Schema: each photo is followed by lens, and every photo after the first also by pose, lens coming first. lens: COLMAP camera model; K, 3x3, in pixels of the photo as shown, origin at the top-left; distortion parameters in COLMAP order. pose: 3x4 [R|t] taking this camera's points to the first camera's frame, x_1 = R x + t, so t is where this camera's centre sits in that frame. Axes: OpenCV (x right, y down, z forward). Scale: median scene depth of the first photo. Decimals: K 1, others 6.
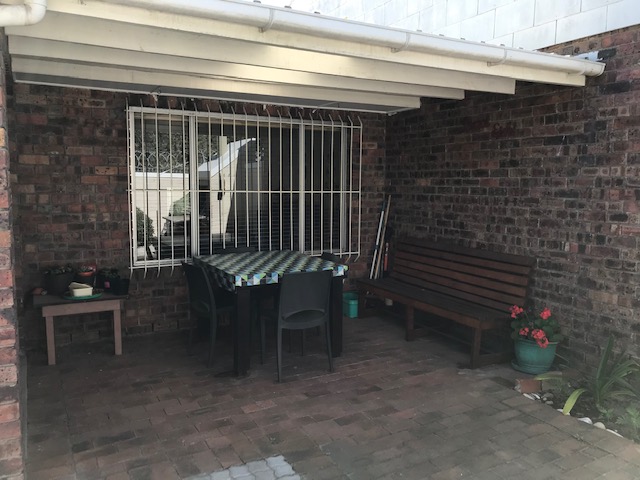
lens RADIAL K [[525.4, 0, 322.8], [0, 525.4, 236.2], [0, 0, 1]] dist [0.075084, -0.108820]
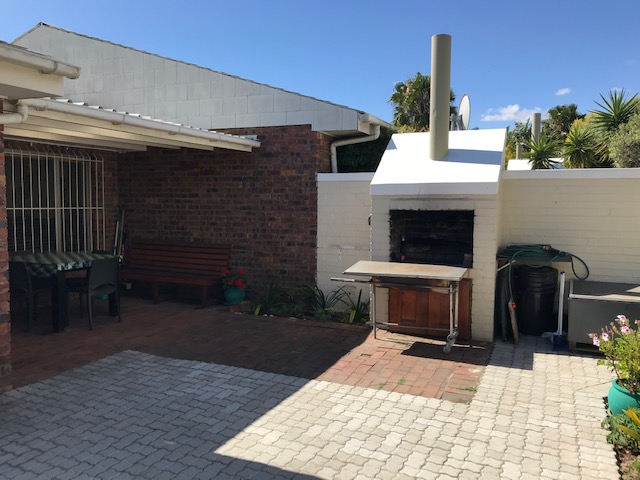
lens RADIAL K [[525.4, 0, 322.8], [0, 525.4, 236.2], [0, 0, 1]] dist [0.075084, -0.108820]
pose [[0.791752, -0.042993, 0.609328, -0.439597], [0.061328, 0.998075, -0.009267, 0.051590], [-0.607756, 0.044706, 0.792864, -0.603790]]
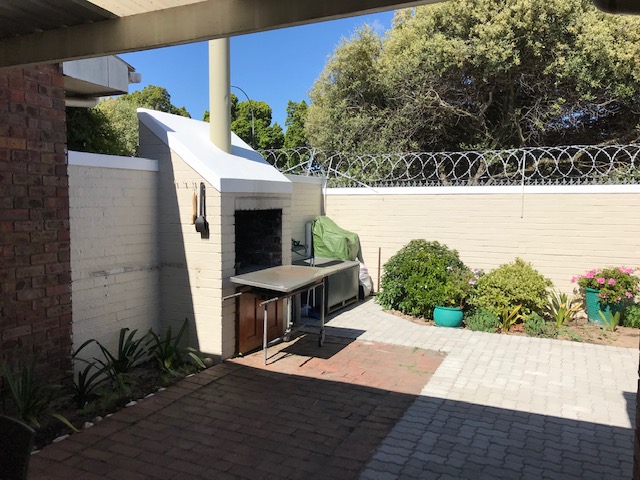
lens RADIAL K [[525.4, 0, 322.8], [0, 525.4, 236.2], [0, 0, 1]] dist [0.075084, -0.108820]
pose [[-0.601848, -0.063155, 0.796110, -0.475827], [0.074400, 0.988099, 0.134631, -0.105603], [-0.795138, 0.140258, -0.589986, 0.928488]]
